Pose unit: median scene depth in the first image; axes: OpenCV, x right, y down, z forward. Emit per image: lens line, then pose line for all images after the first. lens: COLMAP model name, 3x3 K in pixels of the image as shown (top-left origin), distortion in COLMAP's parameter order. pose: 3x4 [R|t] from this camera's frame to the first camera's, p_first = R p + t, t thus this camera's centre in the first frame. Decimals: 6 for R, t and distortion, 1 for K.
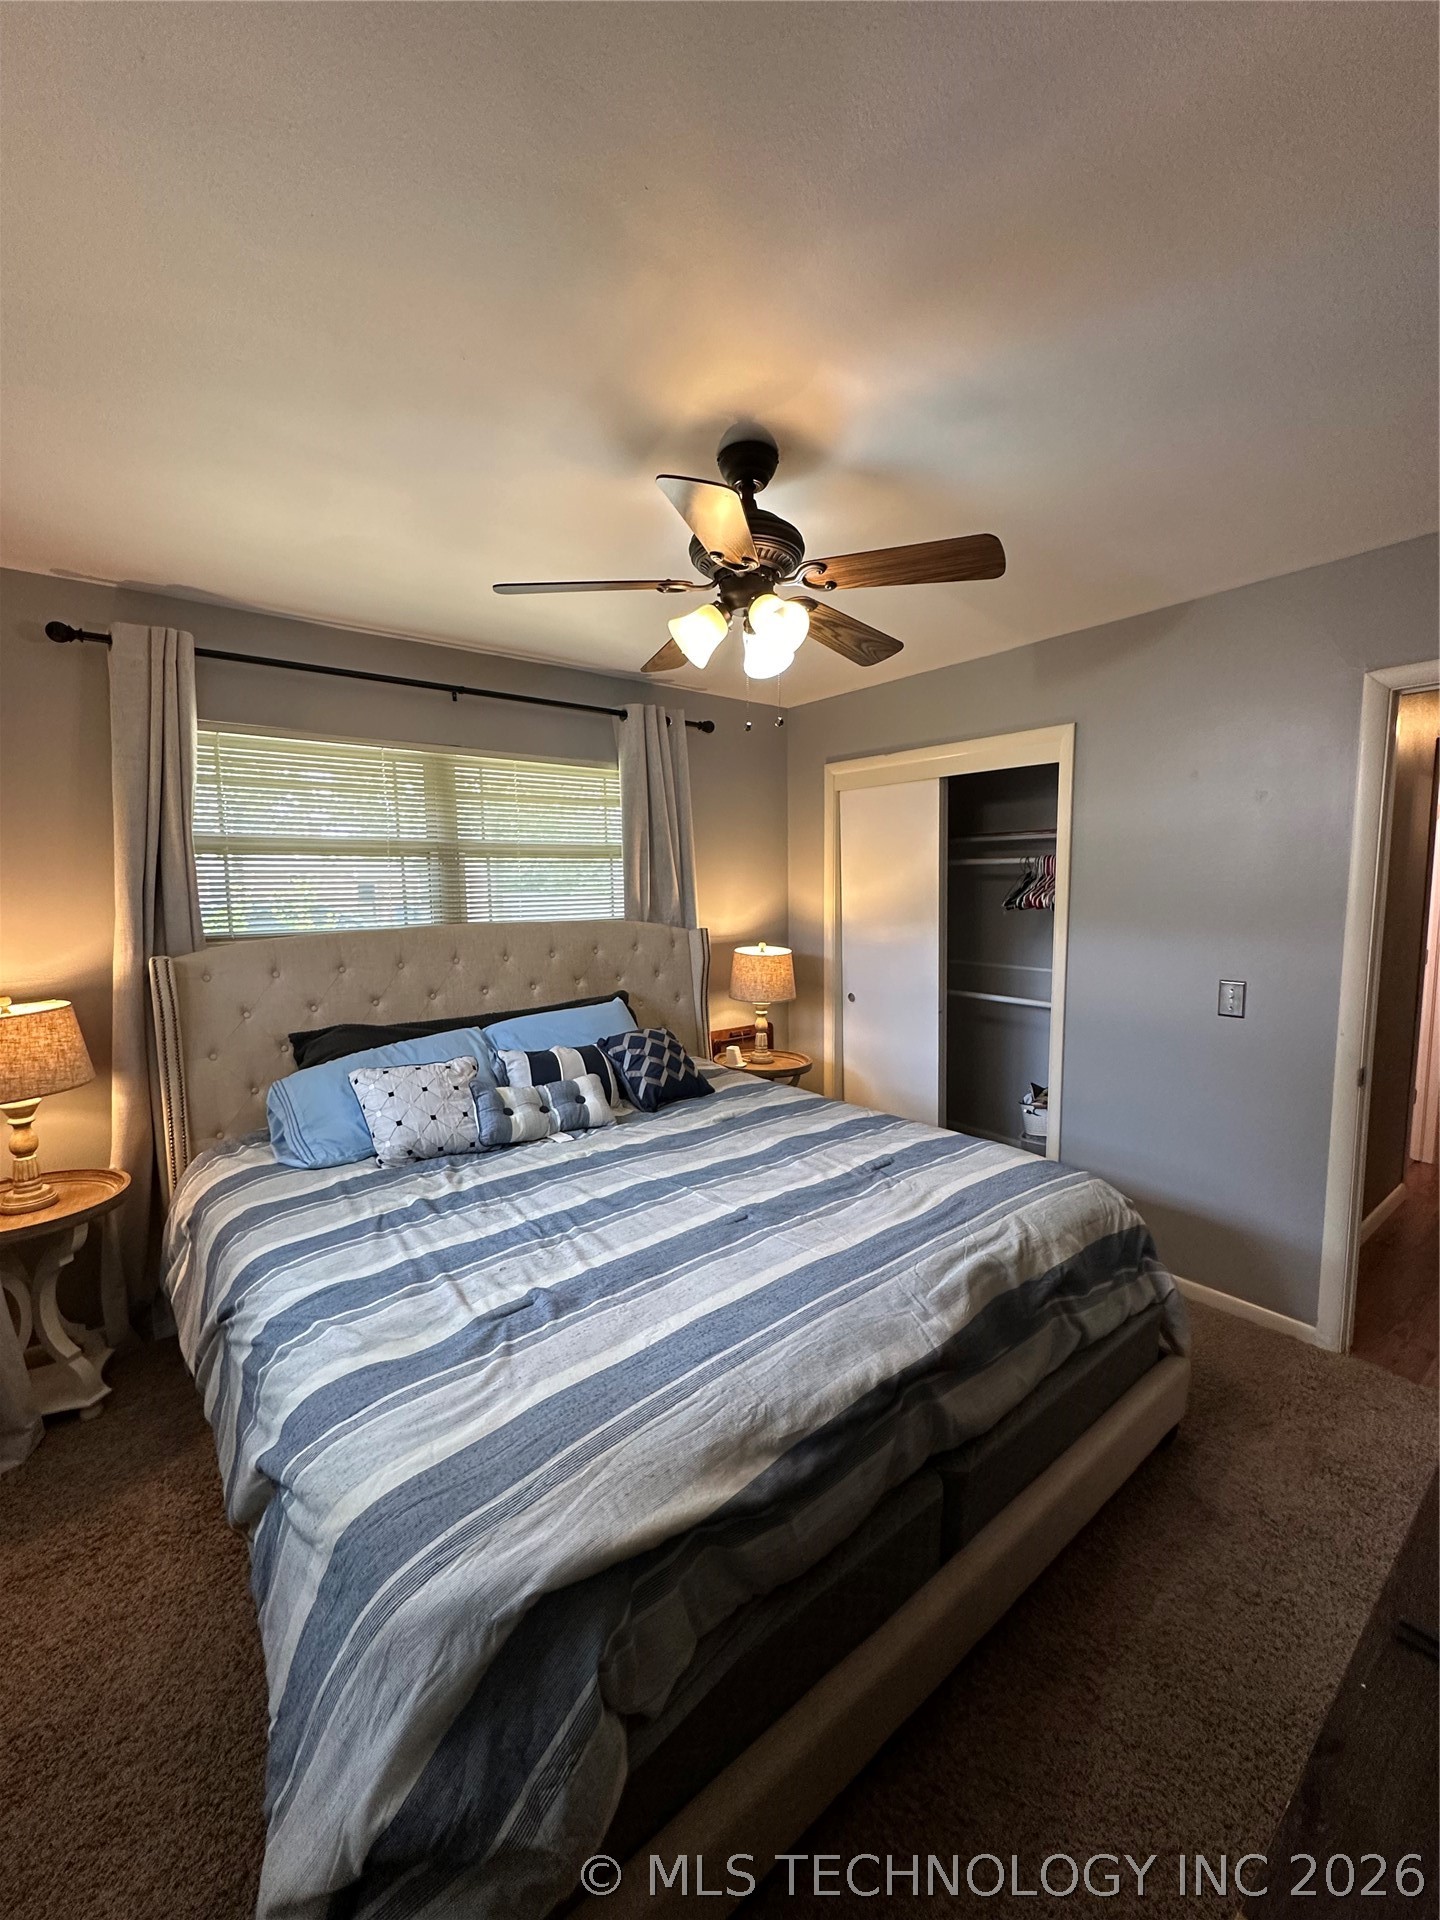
lens RADIAL K [[767.1, 0, 725.1], [0, 767.1, 958.2], [0, 0, 1]] dist [-0.003925, 0.001253]
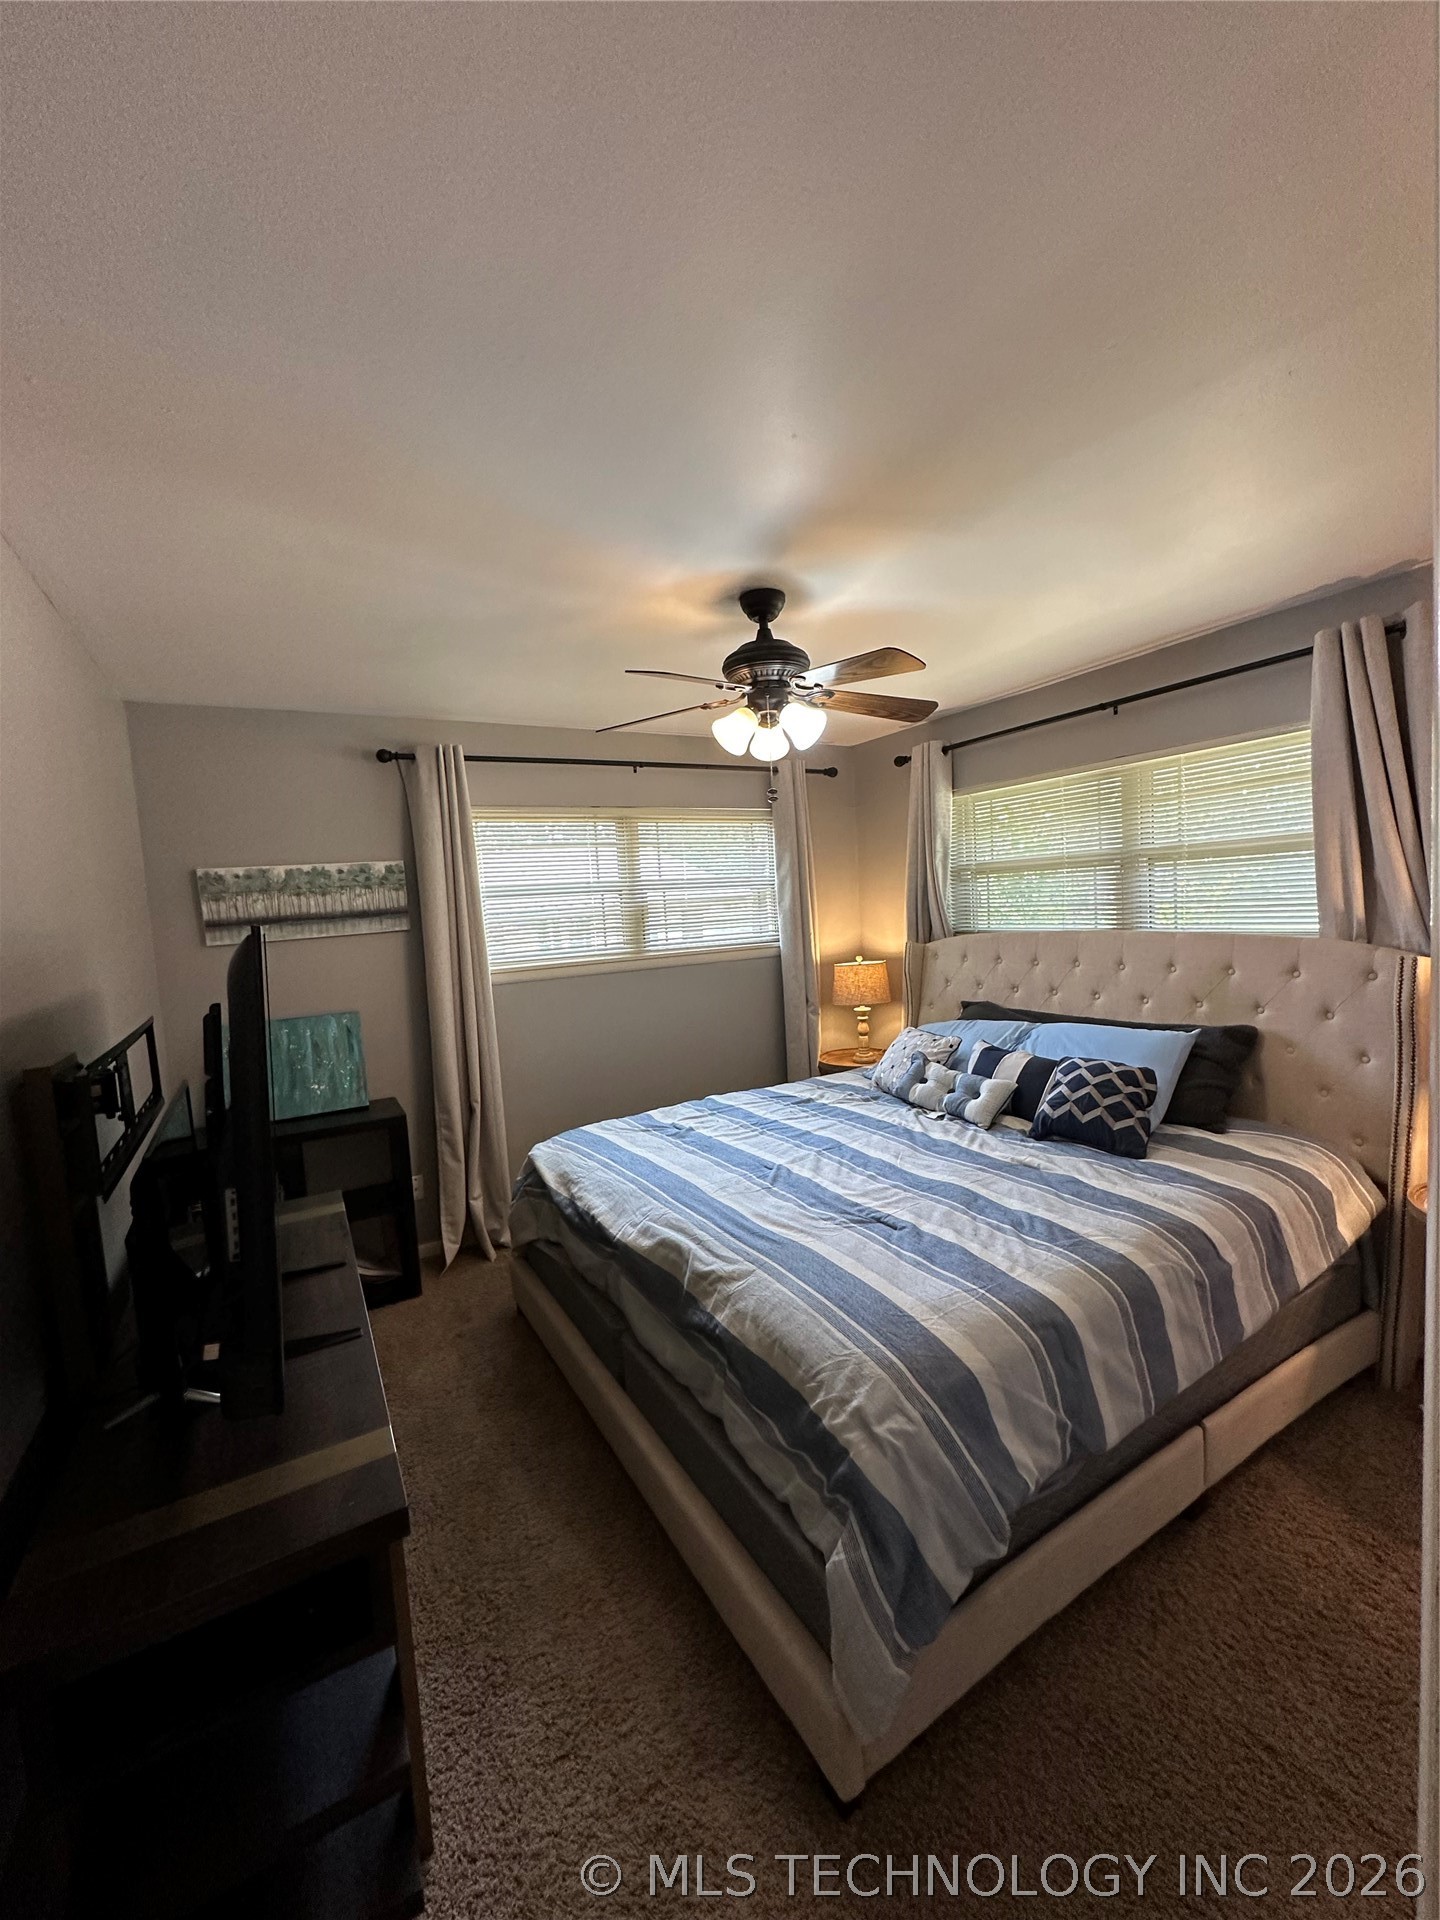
lens RADIAL K [[767.1, 0, 720.8], [0, 767.1, 965.2], [0, 0, 1]] dist [-0.003925, 0.001253]
pose [[-0.147601, 0.098472, -0.984133, 1.123905], [-0.042729, 0.993467, 0.105815, -0.126175], [0.988124, 0.057669, -0.142429, 0.932408]]
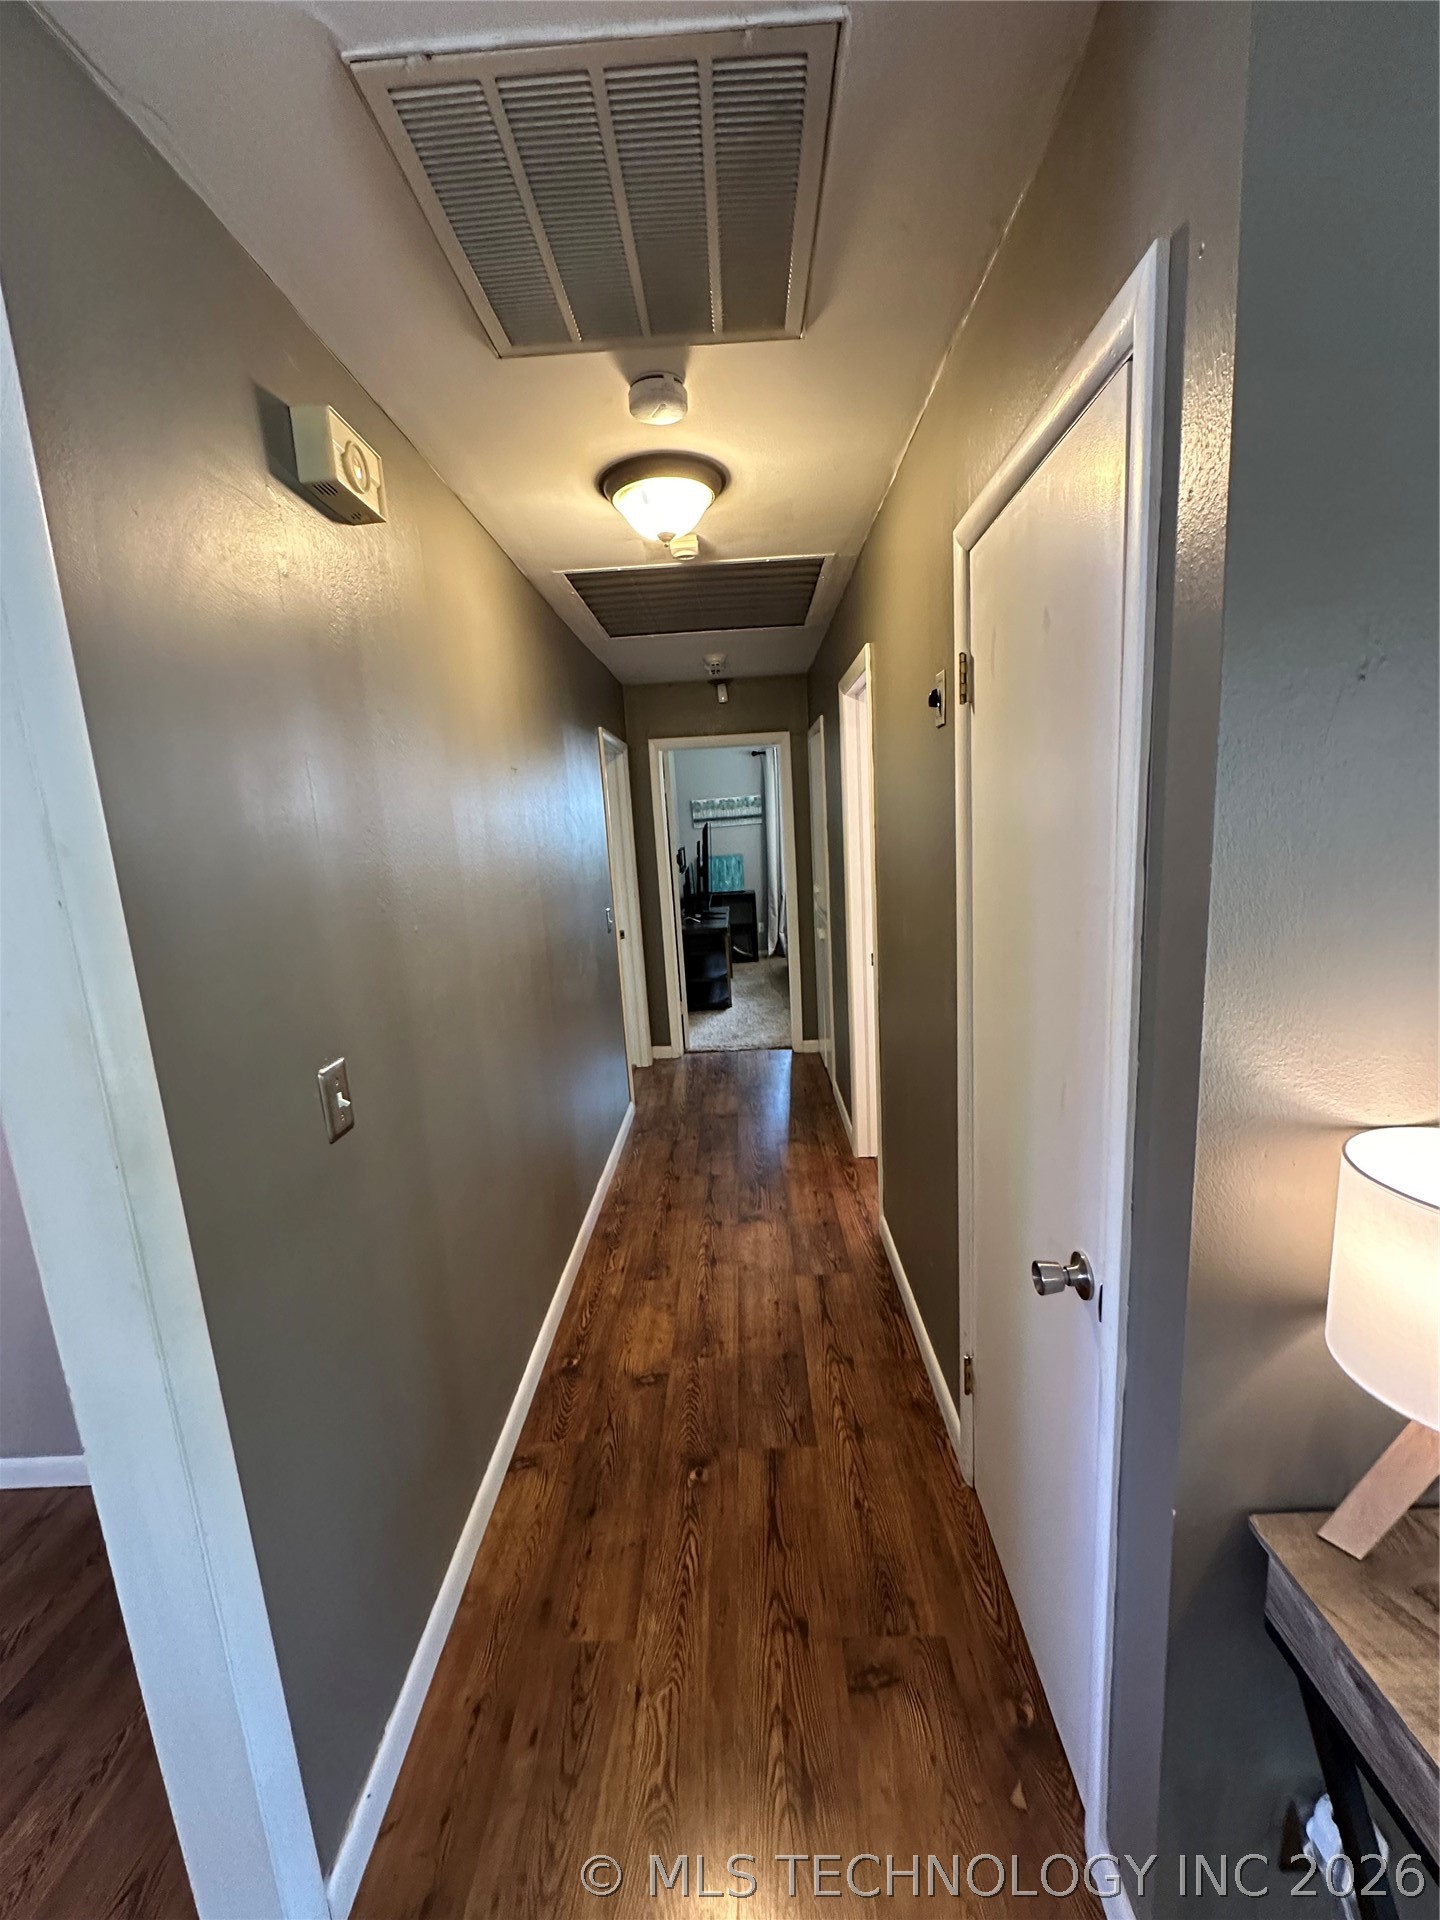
lens RADIAL K [[767.1, 0, 718.2], [0, 767.1, 962.0], [0, 0, 1]] dist [-0.003925, 0.001253]
pose [[-0.634787, 0.182301, -0.750874, 2.195184], [-0.016588, 0.968331, 0.249119, -0.226637], [0.772509, 0.170593, -0.611660, 1.839981]]
